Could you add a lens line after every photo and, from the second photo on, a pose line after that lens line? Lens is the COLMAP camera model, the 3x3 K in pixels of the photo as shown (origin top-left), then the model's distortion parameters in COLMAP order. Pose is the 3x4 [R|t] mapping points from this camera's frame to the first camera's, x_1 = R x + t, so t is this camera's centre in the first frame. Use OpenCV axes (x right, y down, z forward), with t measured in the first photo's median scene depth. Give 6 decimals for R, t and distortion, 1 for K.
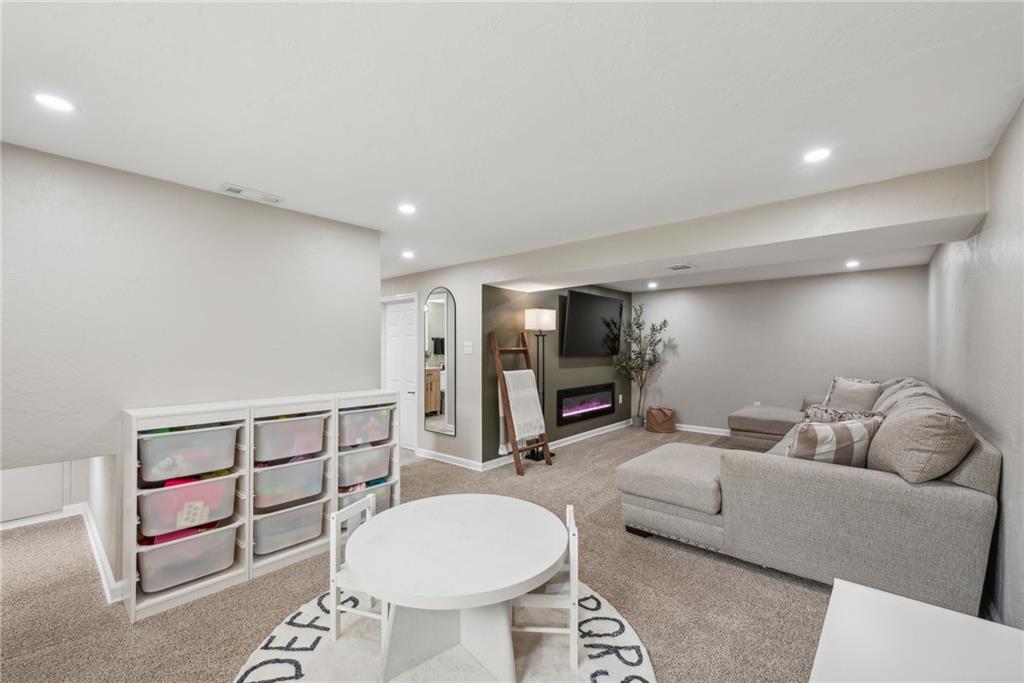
lens RADIAL K [[411.5, 0, 511.9], [0, 411.5, 346.0], [0, 0, 1]] dist [0.018722, -0.005470]
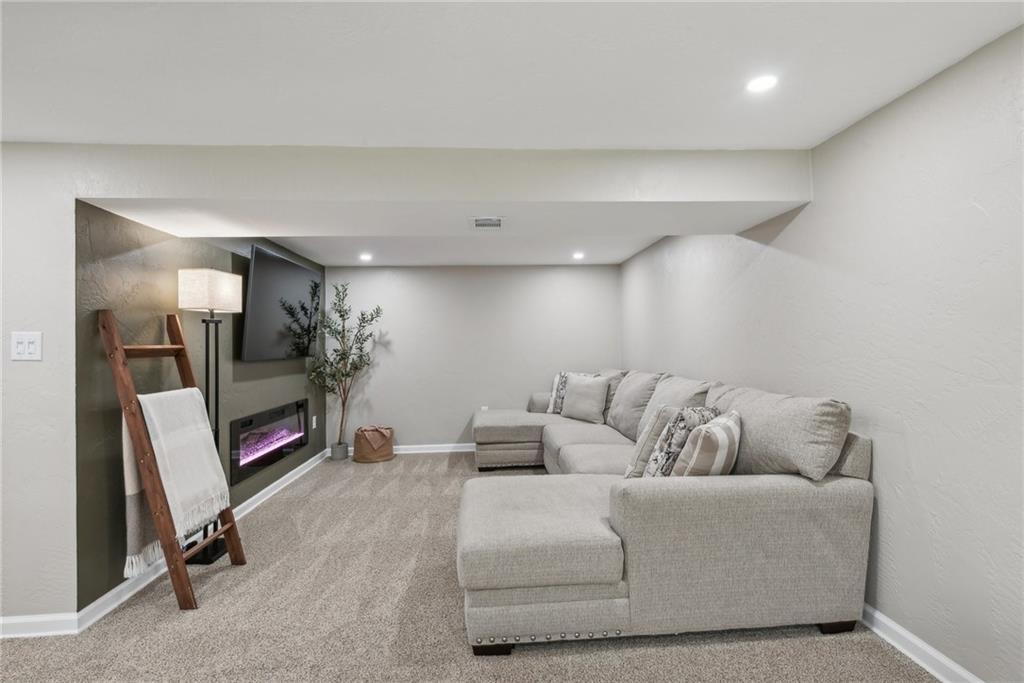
lens RADIAL K [[495.6, 0, 514.7], [0, 495.6, 340.8], [0, 0, 1]] dist [0.010593, -0.002461]
pose [[0.714631, -0.005125, 0.699483, -0.097821], [0.014197, 0.999873, -0.007179, 0.009117], [-0.699358, 0.015061, 0.714613, 0.270450]]
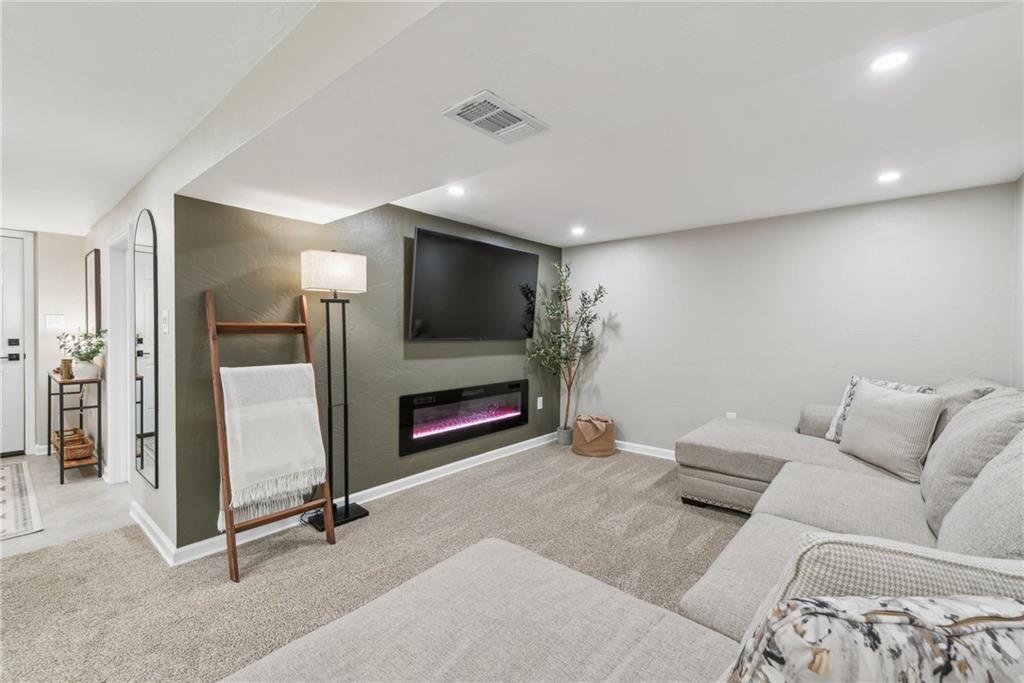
lens RADIAL K [[437.1, 0, 515.9], [0, 437.1, 337.1], [0, 0, 1]] dist [0.012261, -0.001206]
pose [[0.999691, 0.007225, 0.023785, 0.294708], [-0.007675, 0.999792, 0.018876, 0.009237], [-0.023644, -0.019053, 0.999539, 0.403496]]
